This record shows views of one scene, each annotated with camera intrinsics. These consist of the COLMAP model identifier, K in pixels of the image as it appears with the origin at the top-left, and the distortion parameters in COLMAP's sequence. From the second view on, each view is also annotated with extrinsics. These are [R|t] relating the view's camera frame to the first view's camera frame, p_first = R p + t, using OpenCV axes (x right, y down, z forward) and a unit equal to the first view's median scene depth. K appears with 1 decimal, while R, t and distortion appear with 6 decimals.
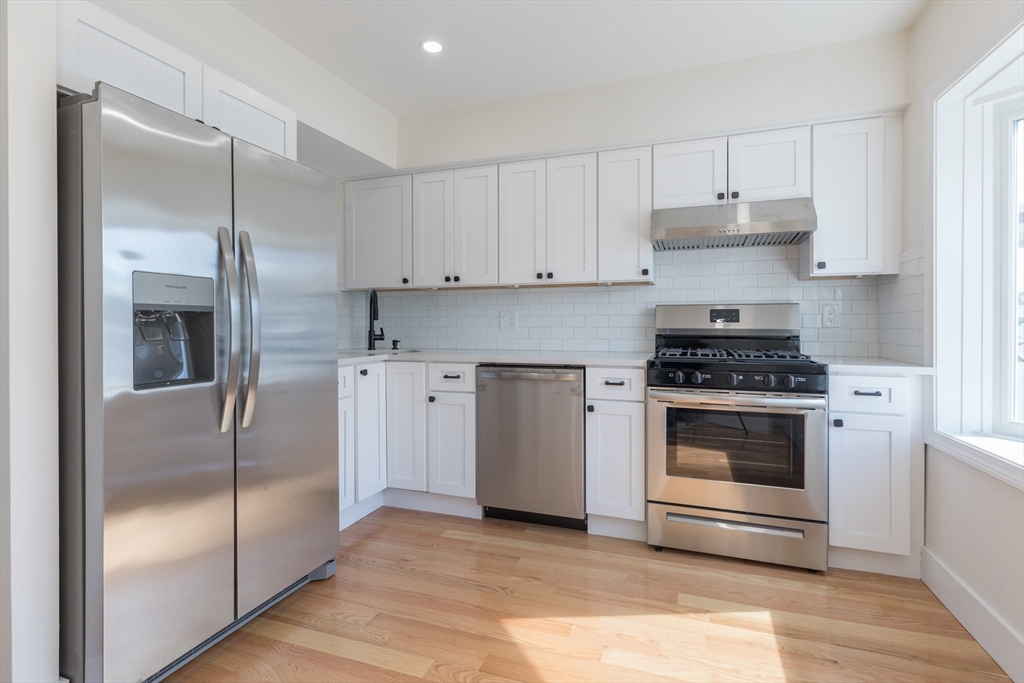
lens RADIAL K [[480.8, 0, 501.5], [0, 480.8, 326.3], [0, 0, 1]] dist [-0.000104, 0.000031]
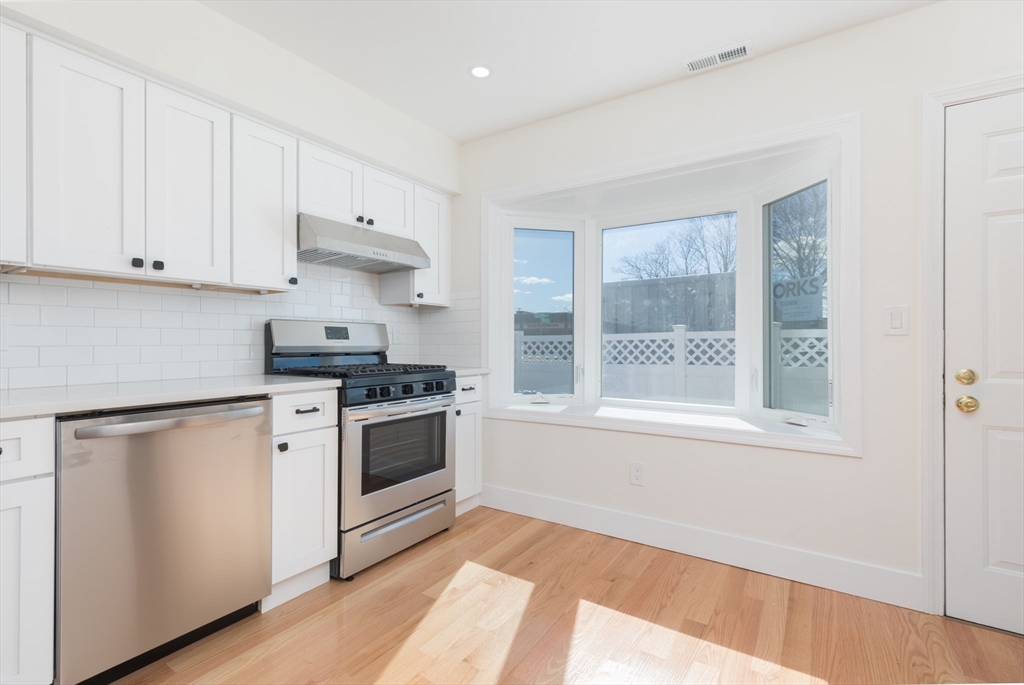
lens RADIAL K [[481.4, 0, 512.0], [0, 481.4, 342.5], [0, 0, 1]] dist [0.002249, 0.000201]
pose [[0.204381, 0.002460, 0.978888, -0.522433], [0.008802, 0.999952, -0.004350, 0.006282], [-0.978852, 0.009505, 0.204349, 0.478306]]
